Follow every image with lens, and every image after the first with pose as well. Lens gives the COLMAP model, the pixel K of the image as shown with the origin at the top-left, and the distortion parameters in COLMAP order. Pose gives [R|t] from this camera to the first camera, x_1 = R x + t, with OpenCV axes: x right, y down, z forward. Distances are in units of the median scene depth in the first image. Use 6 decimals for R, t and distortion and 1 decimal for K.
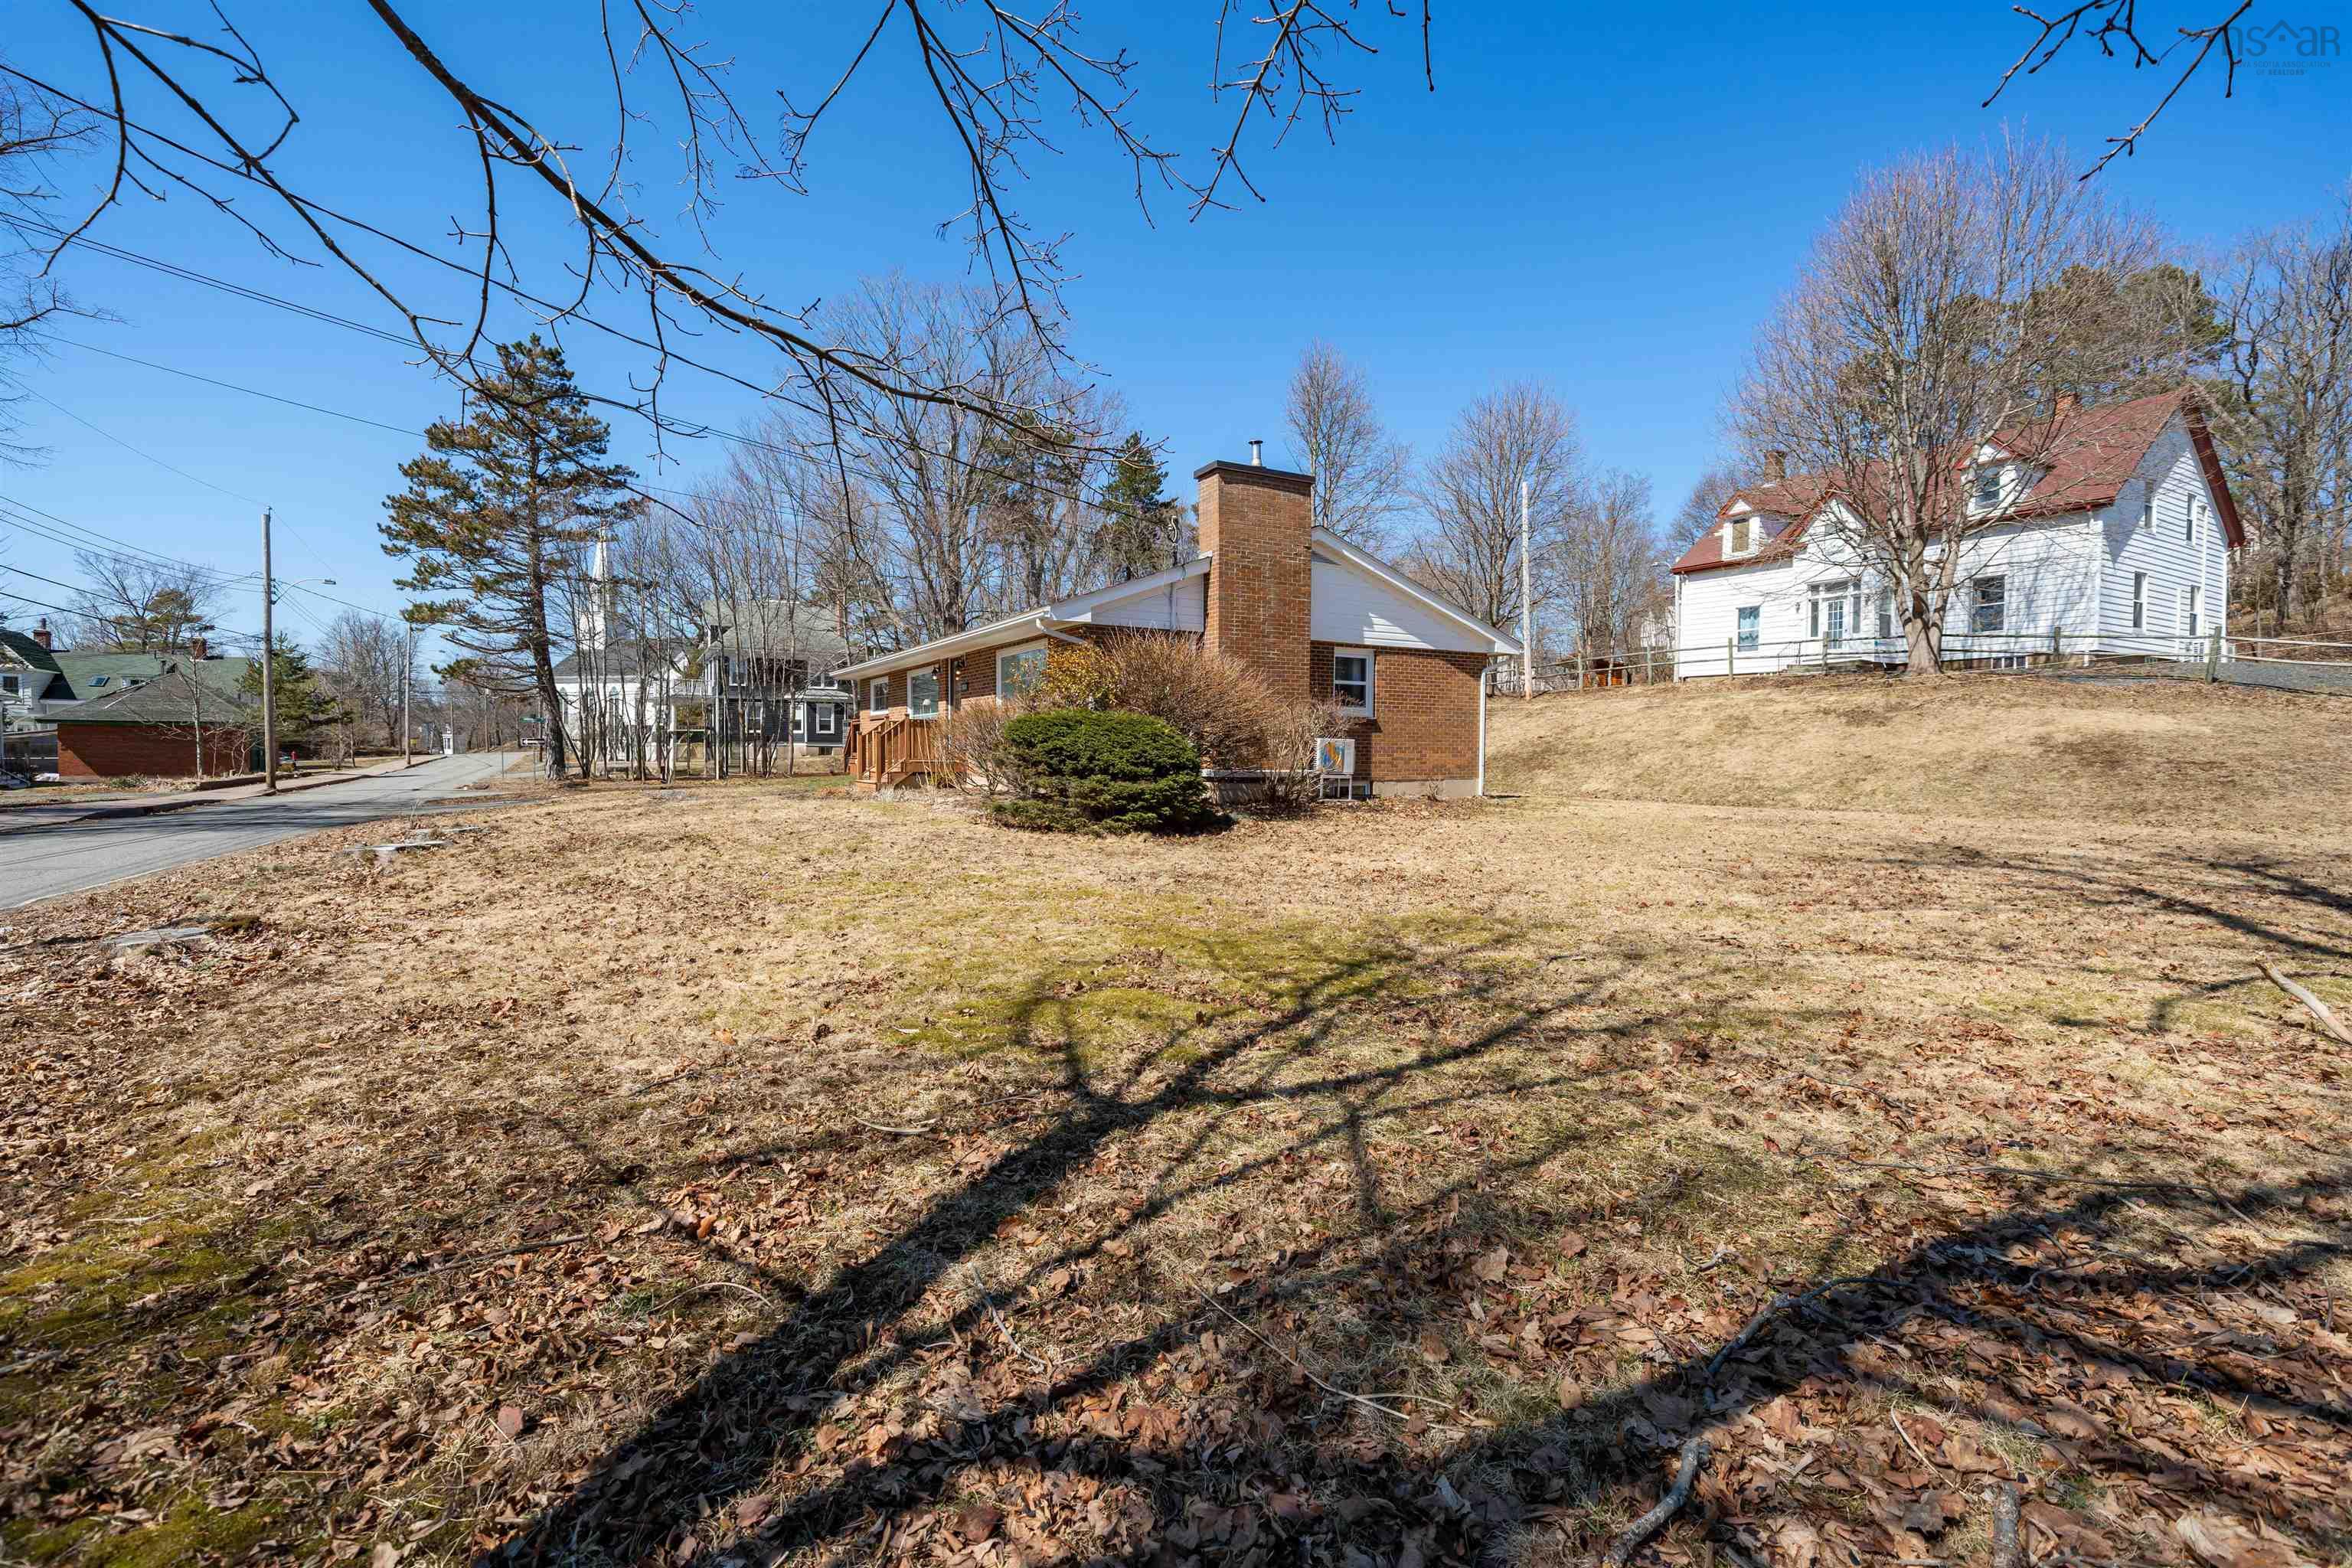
lens RADIAL K [[1011.8, 0, 1167.6], [0, 1011.8, 784.2], [0, 0, 1]] dist [-0.000569, -0.000224]
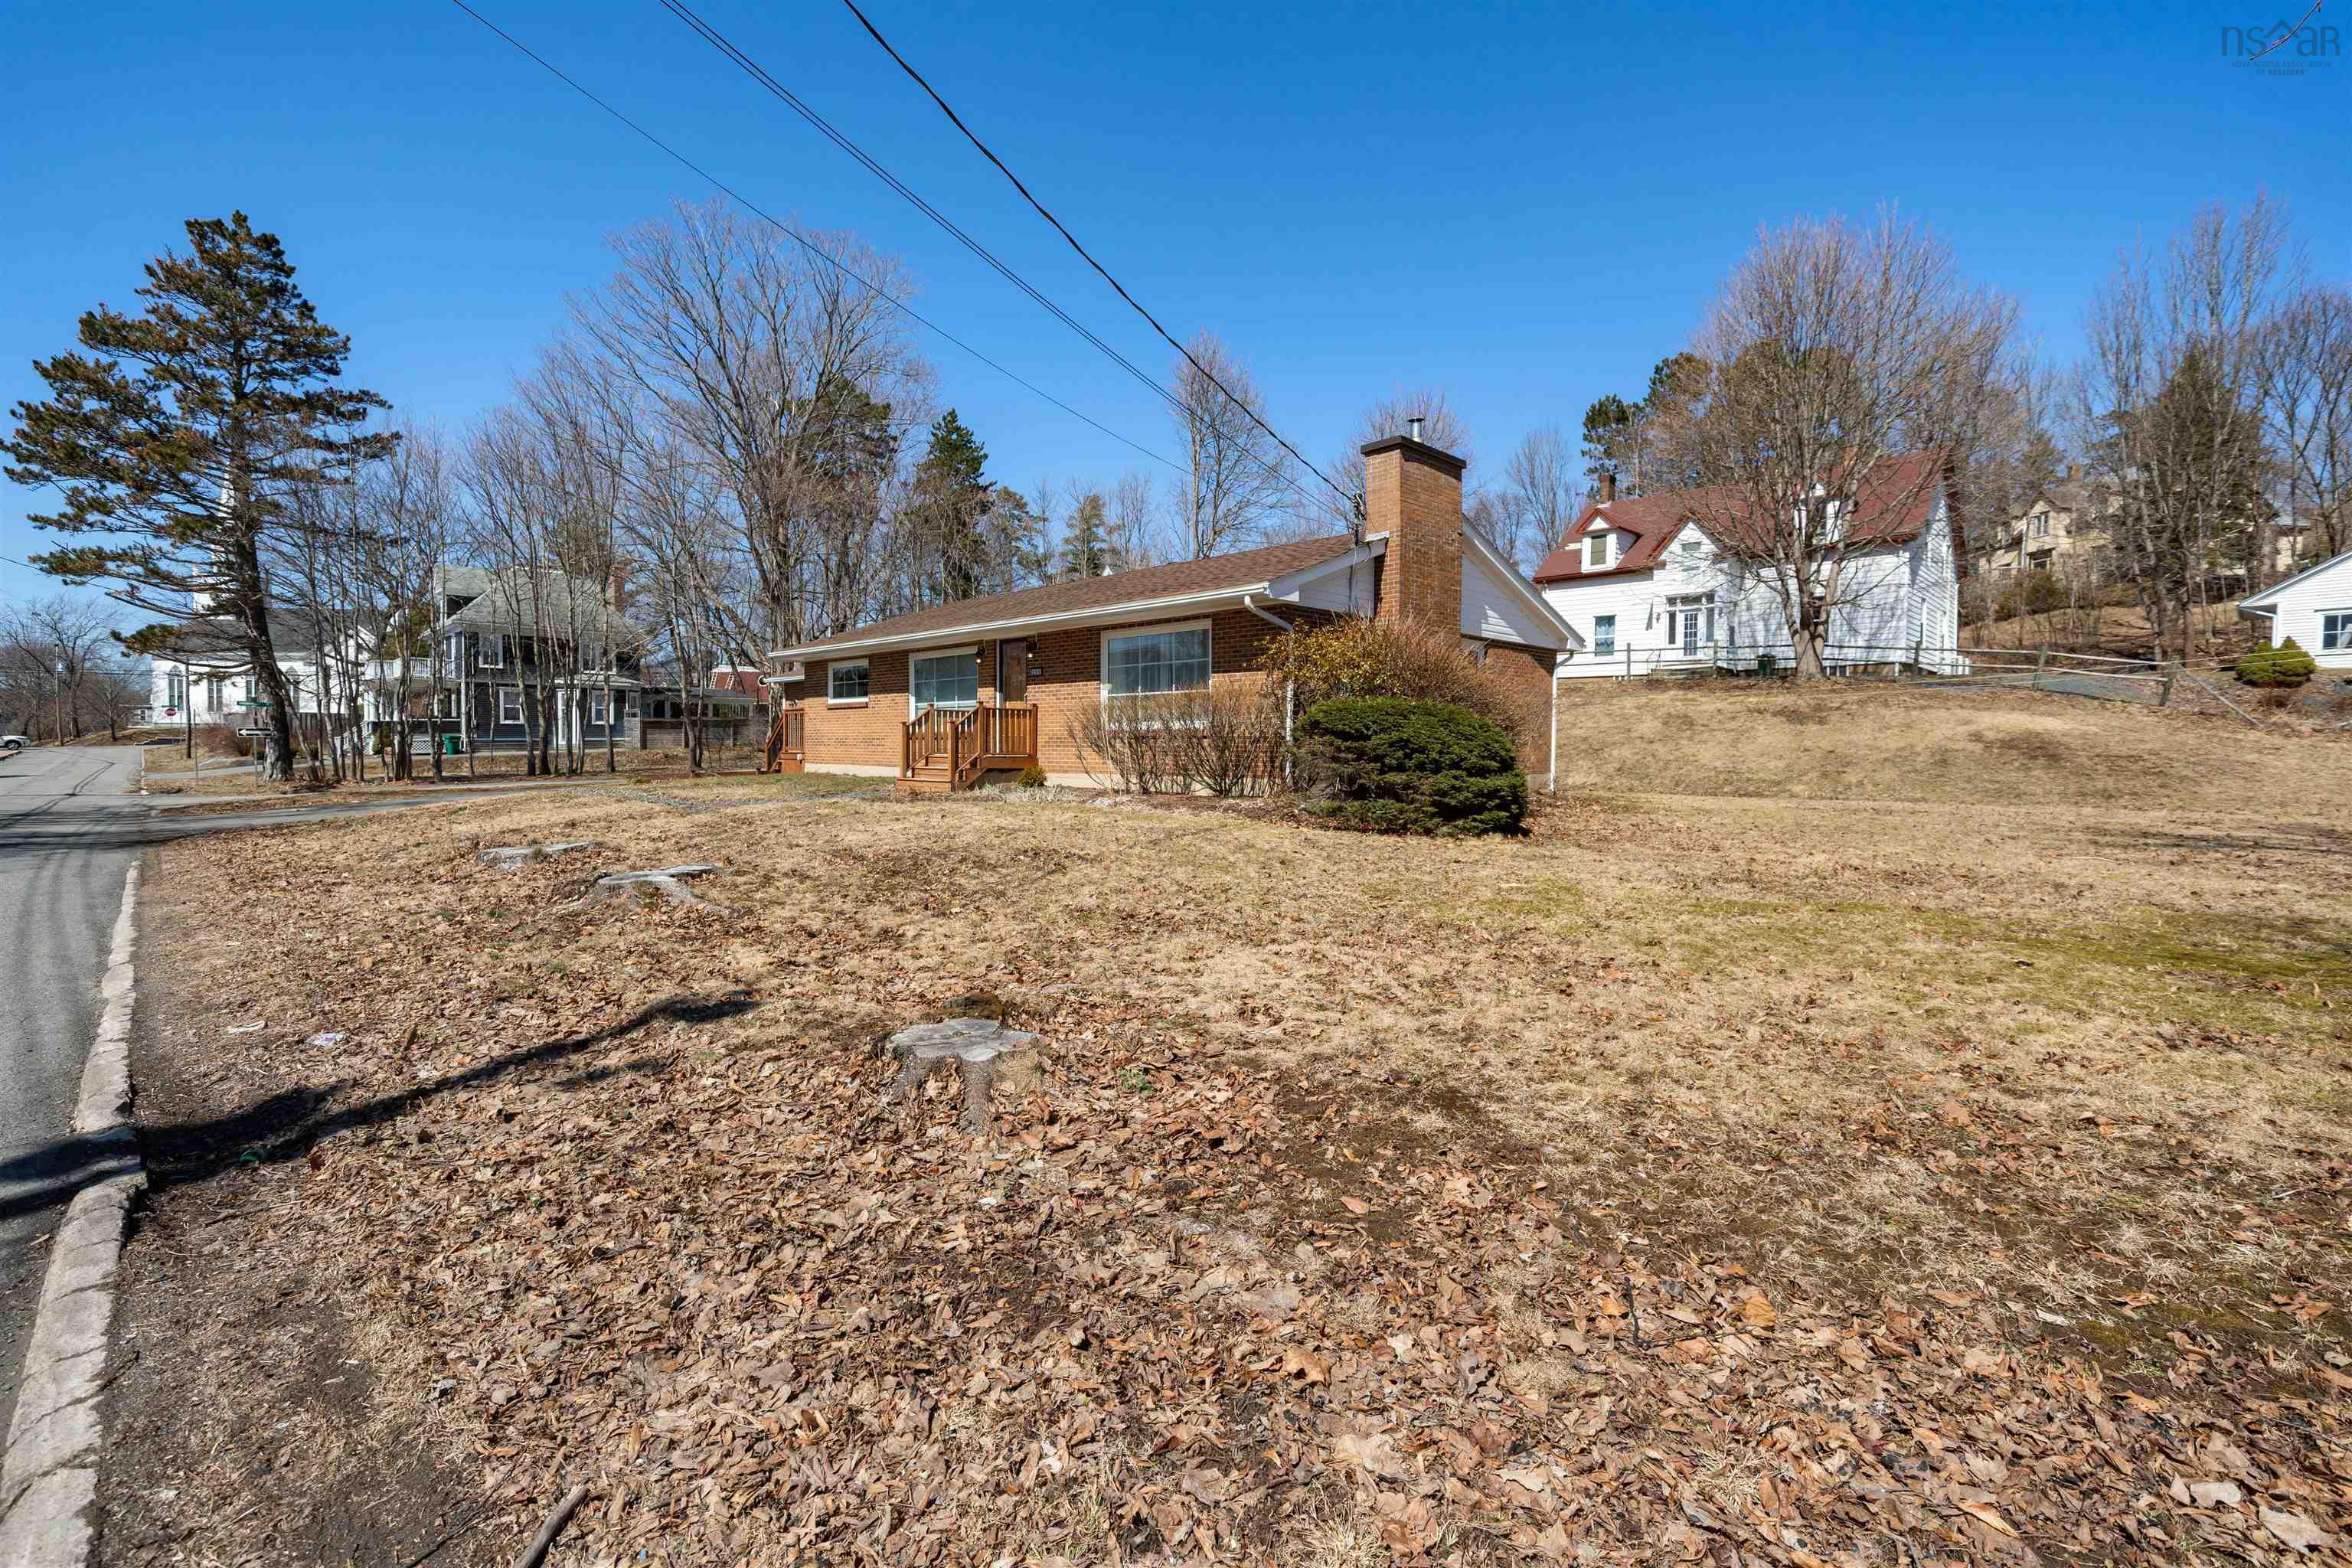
lens RADIAL K [[1011.8, 0, 1177.5], [0, 1011.8, 789.8], [0, 0, 1]] dist [-0.000569, -0.000224]
pose [[0.964689, -0.009505, 0.263219, -0.165576], [0.006961, 0.999920, 0.010593, -0.000880], [-0.263299, -0.008387, 0.964678, 0.059822]]
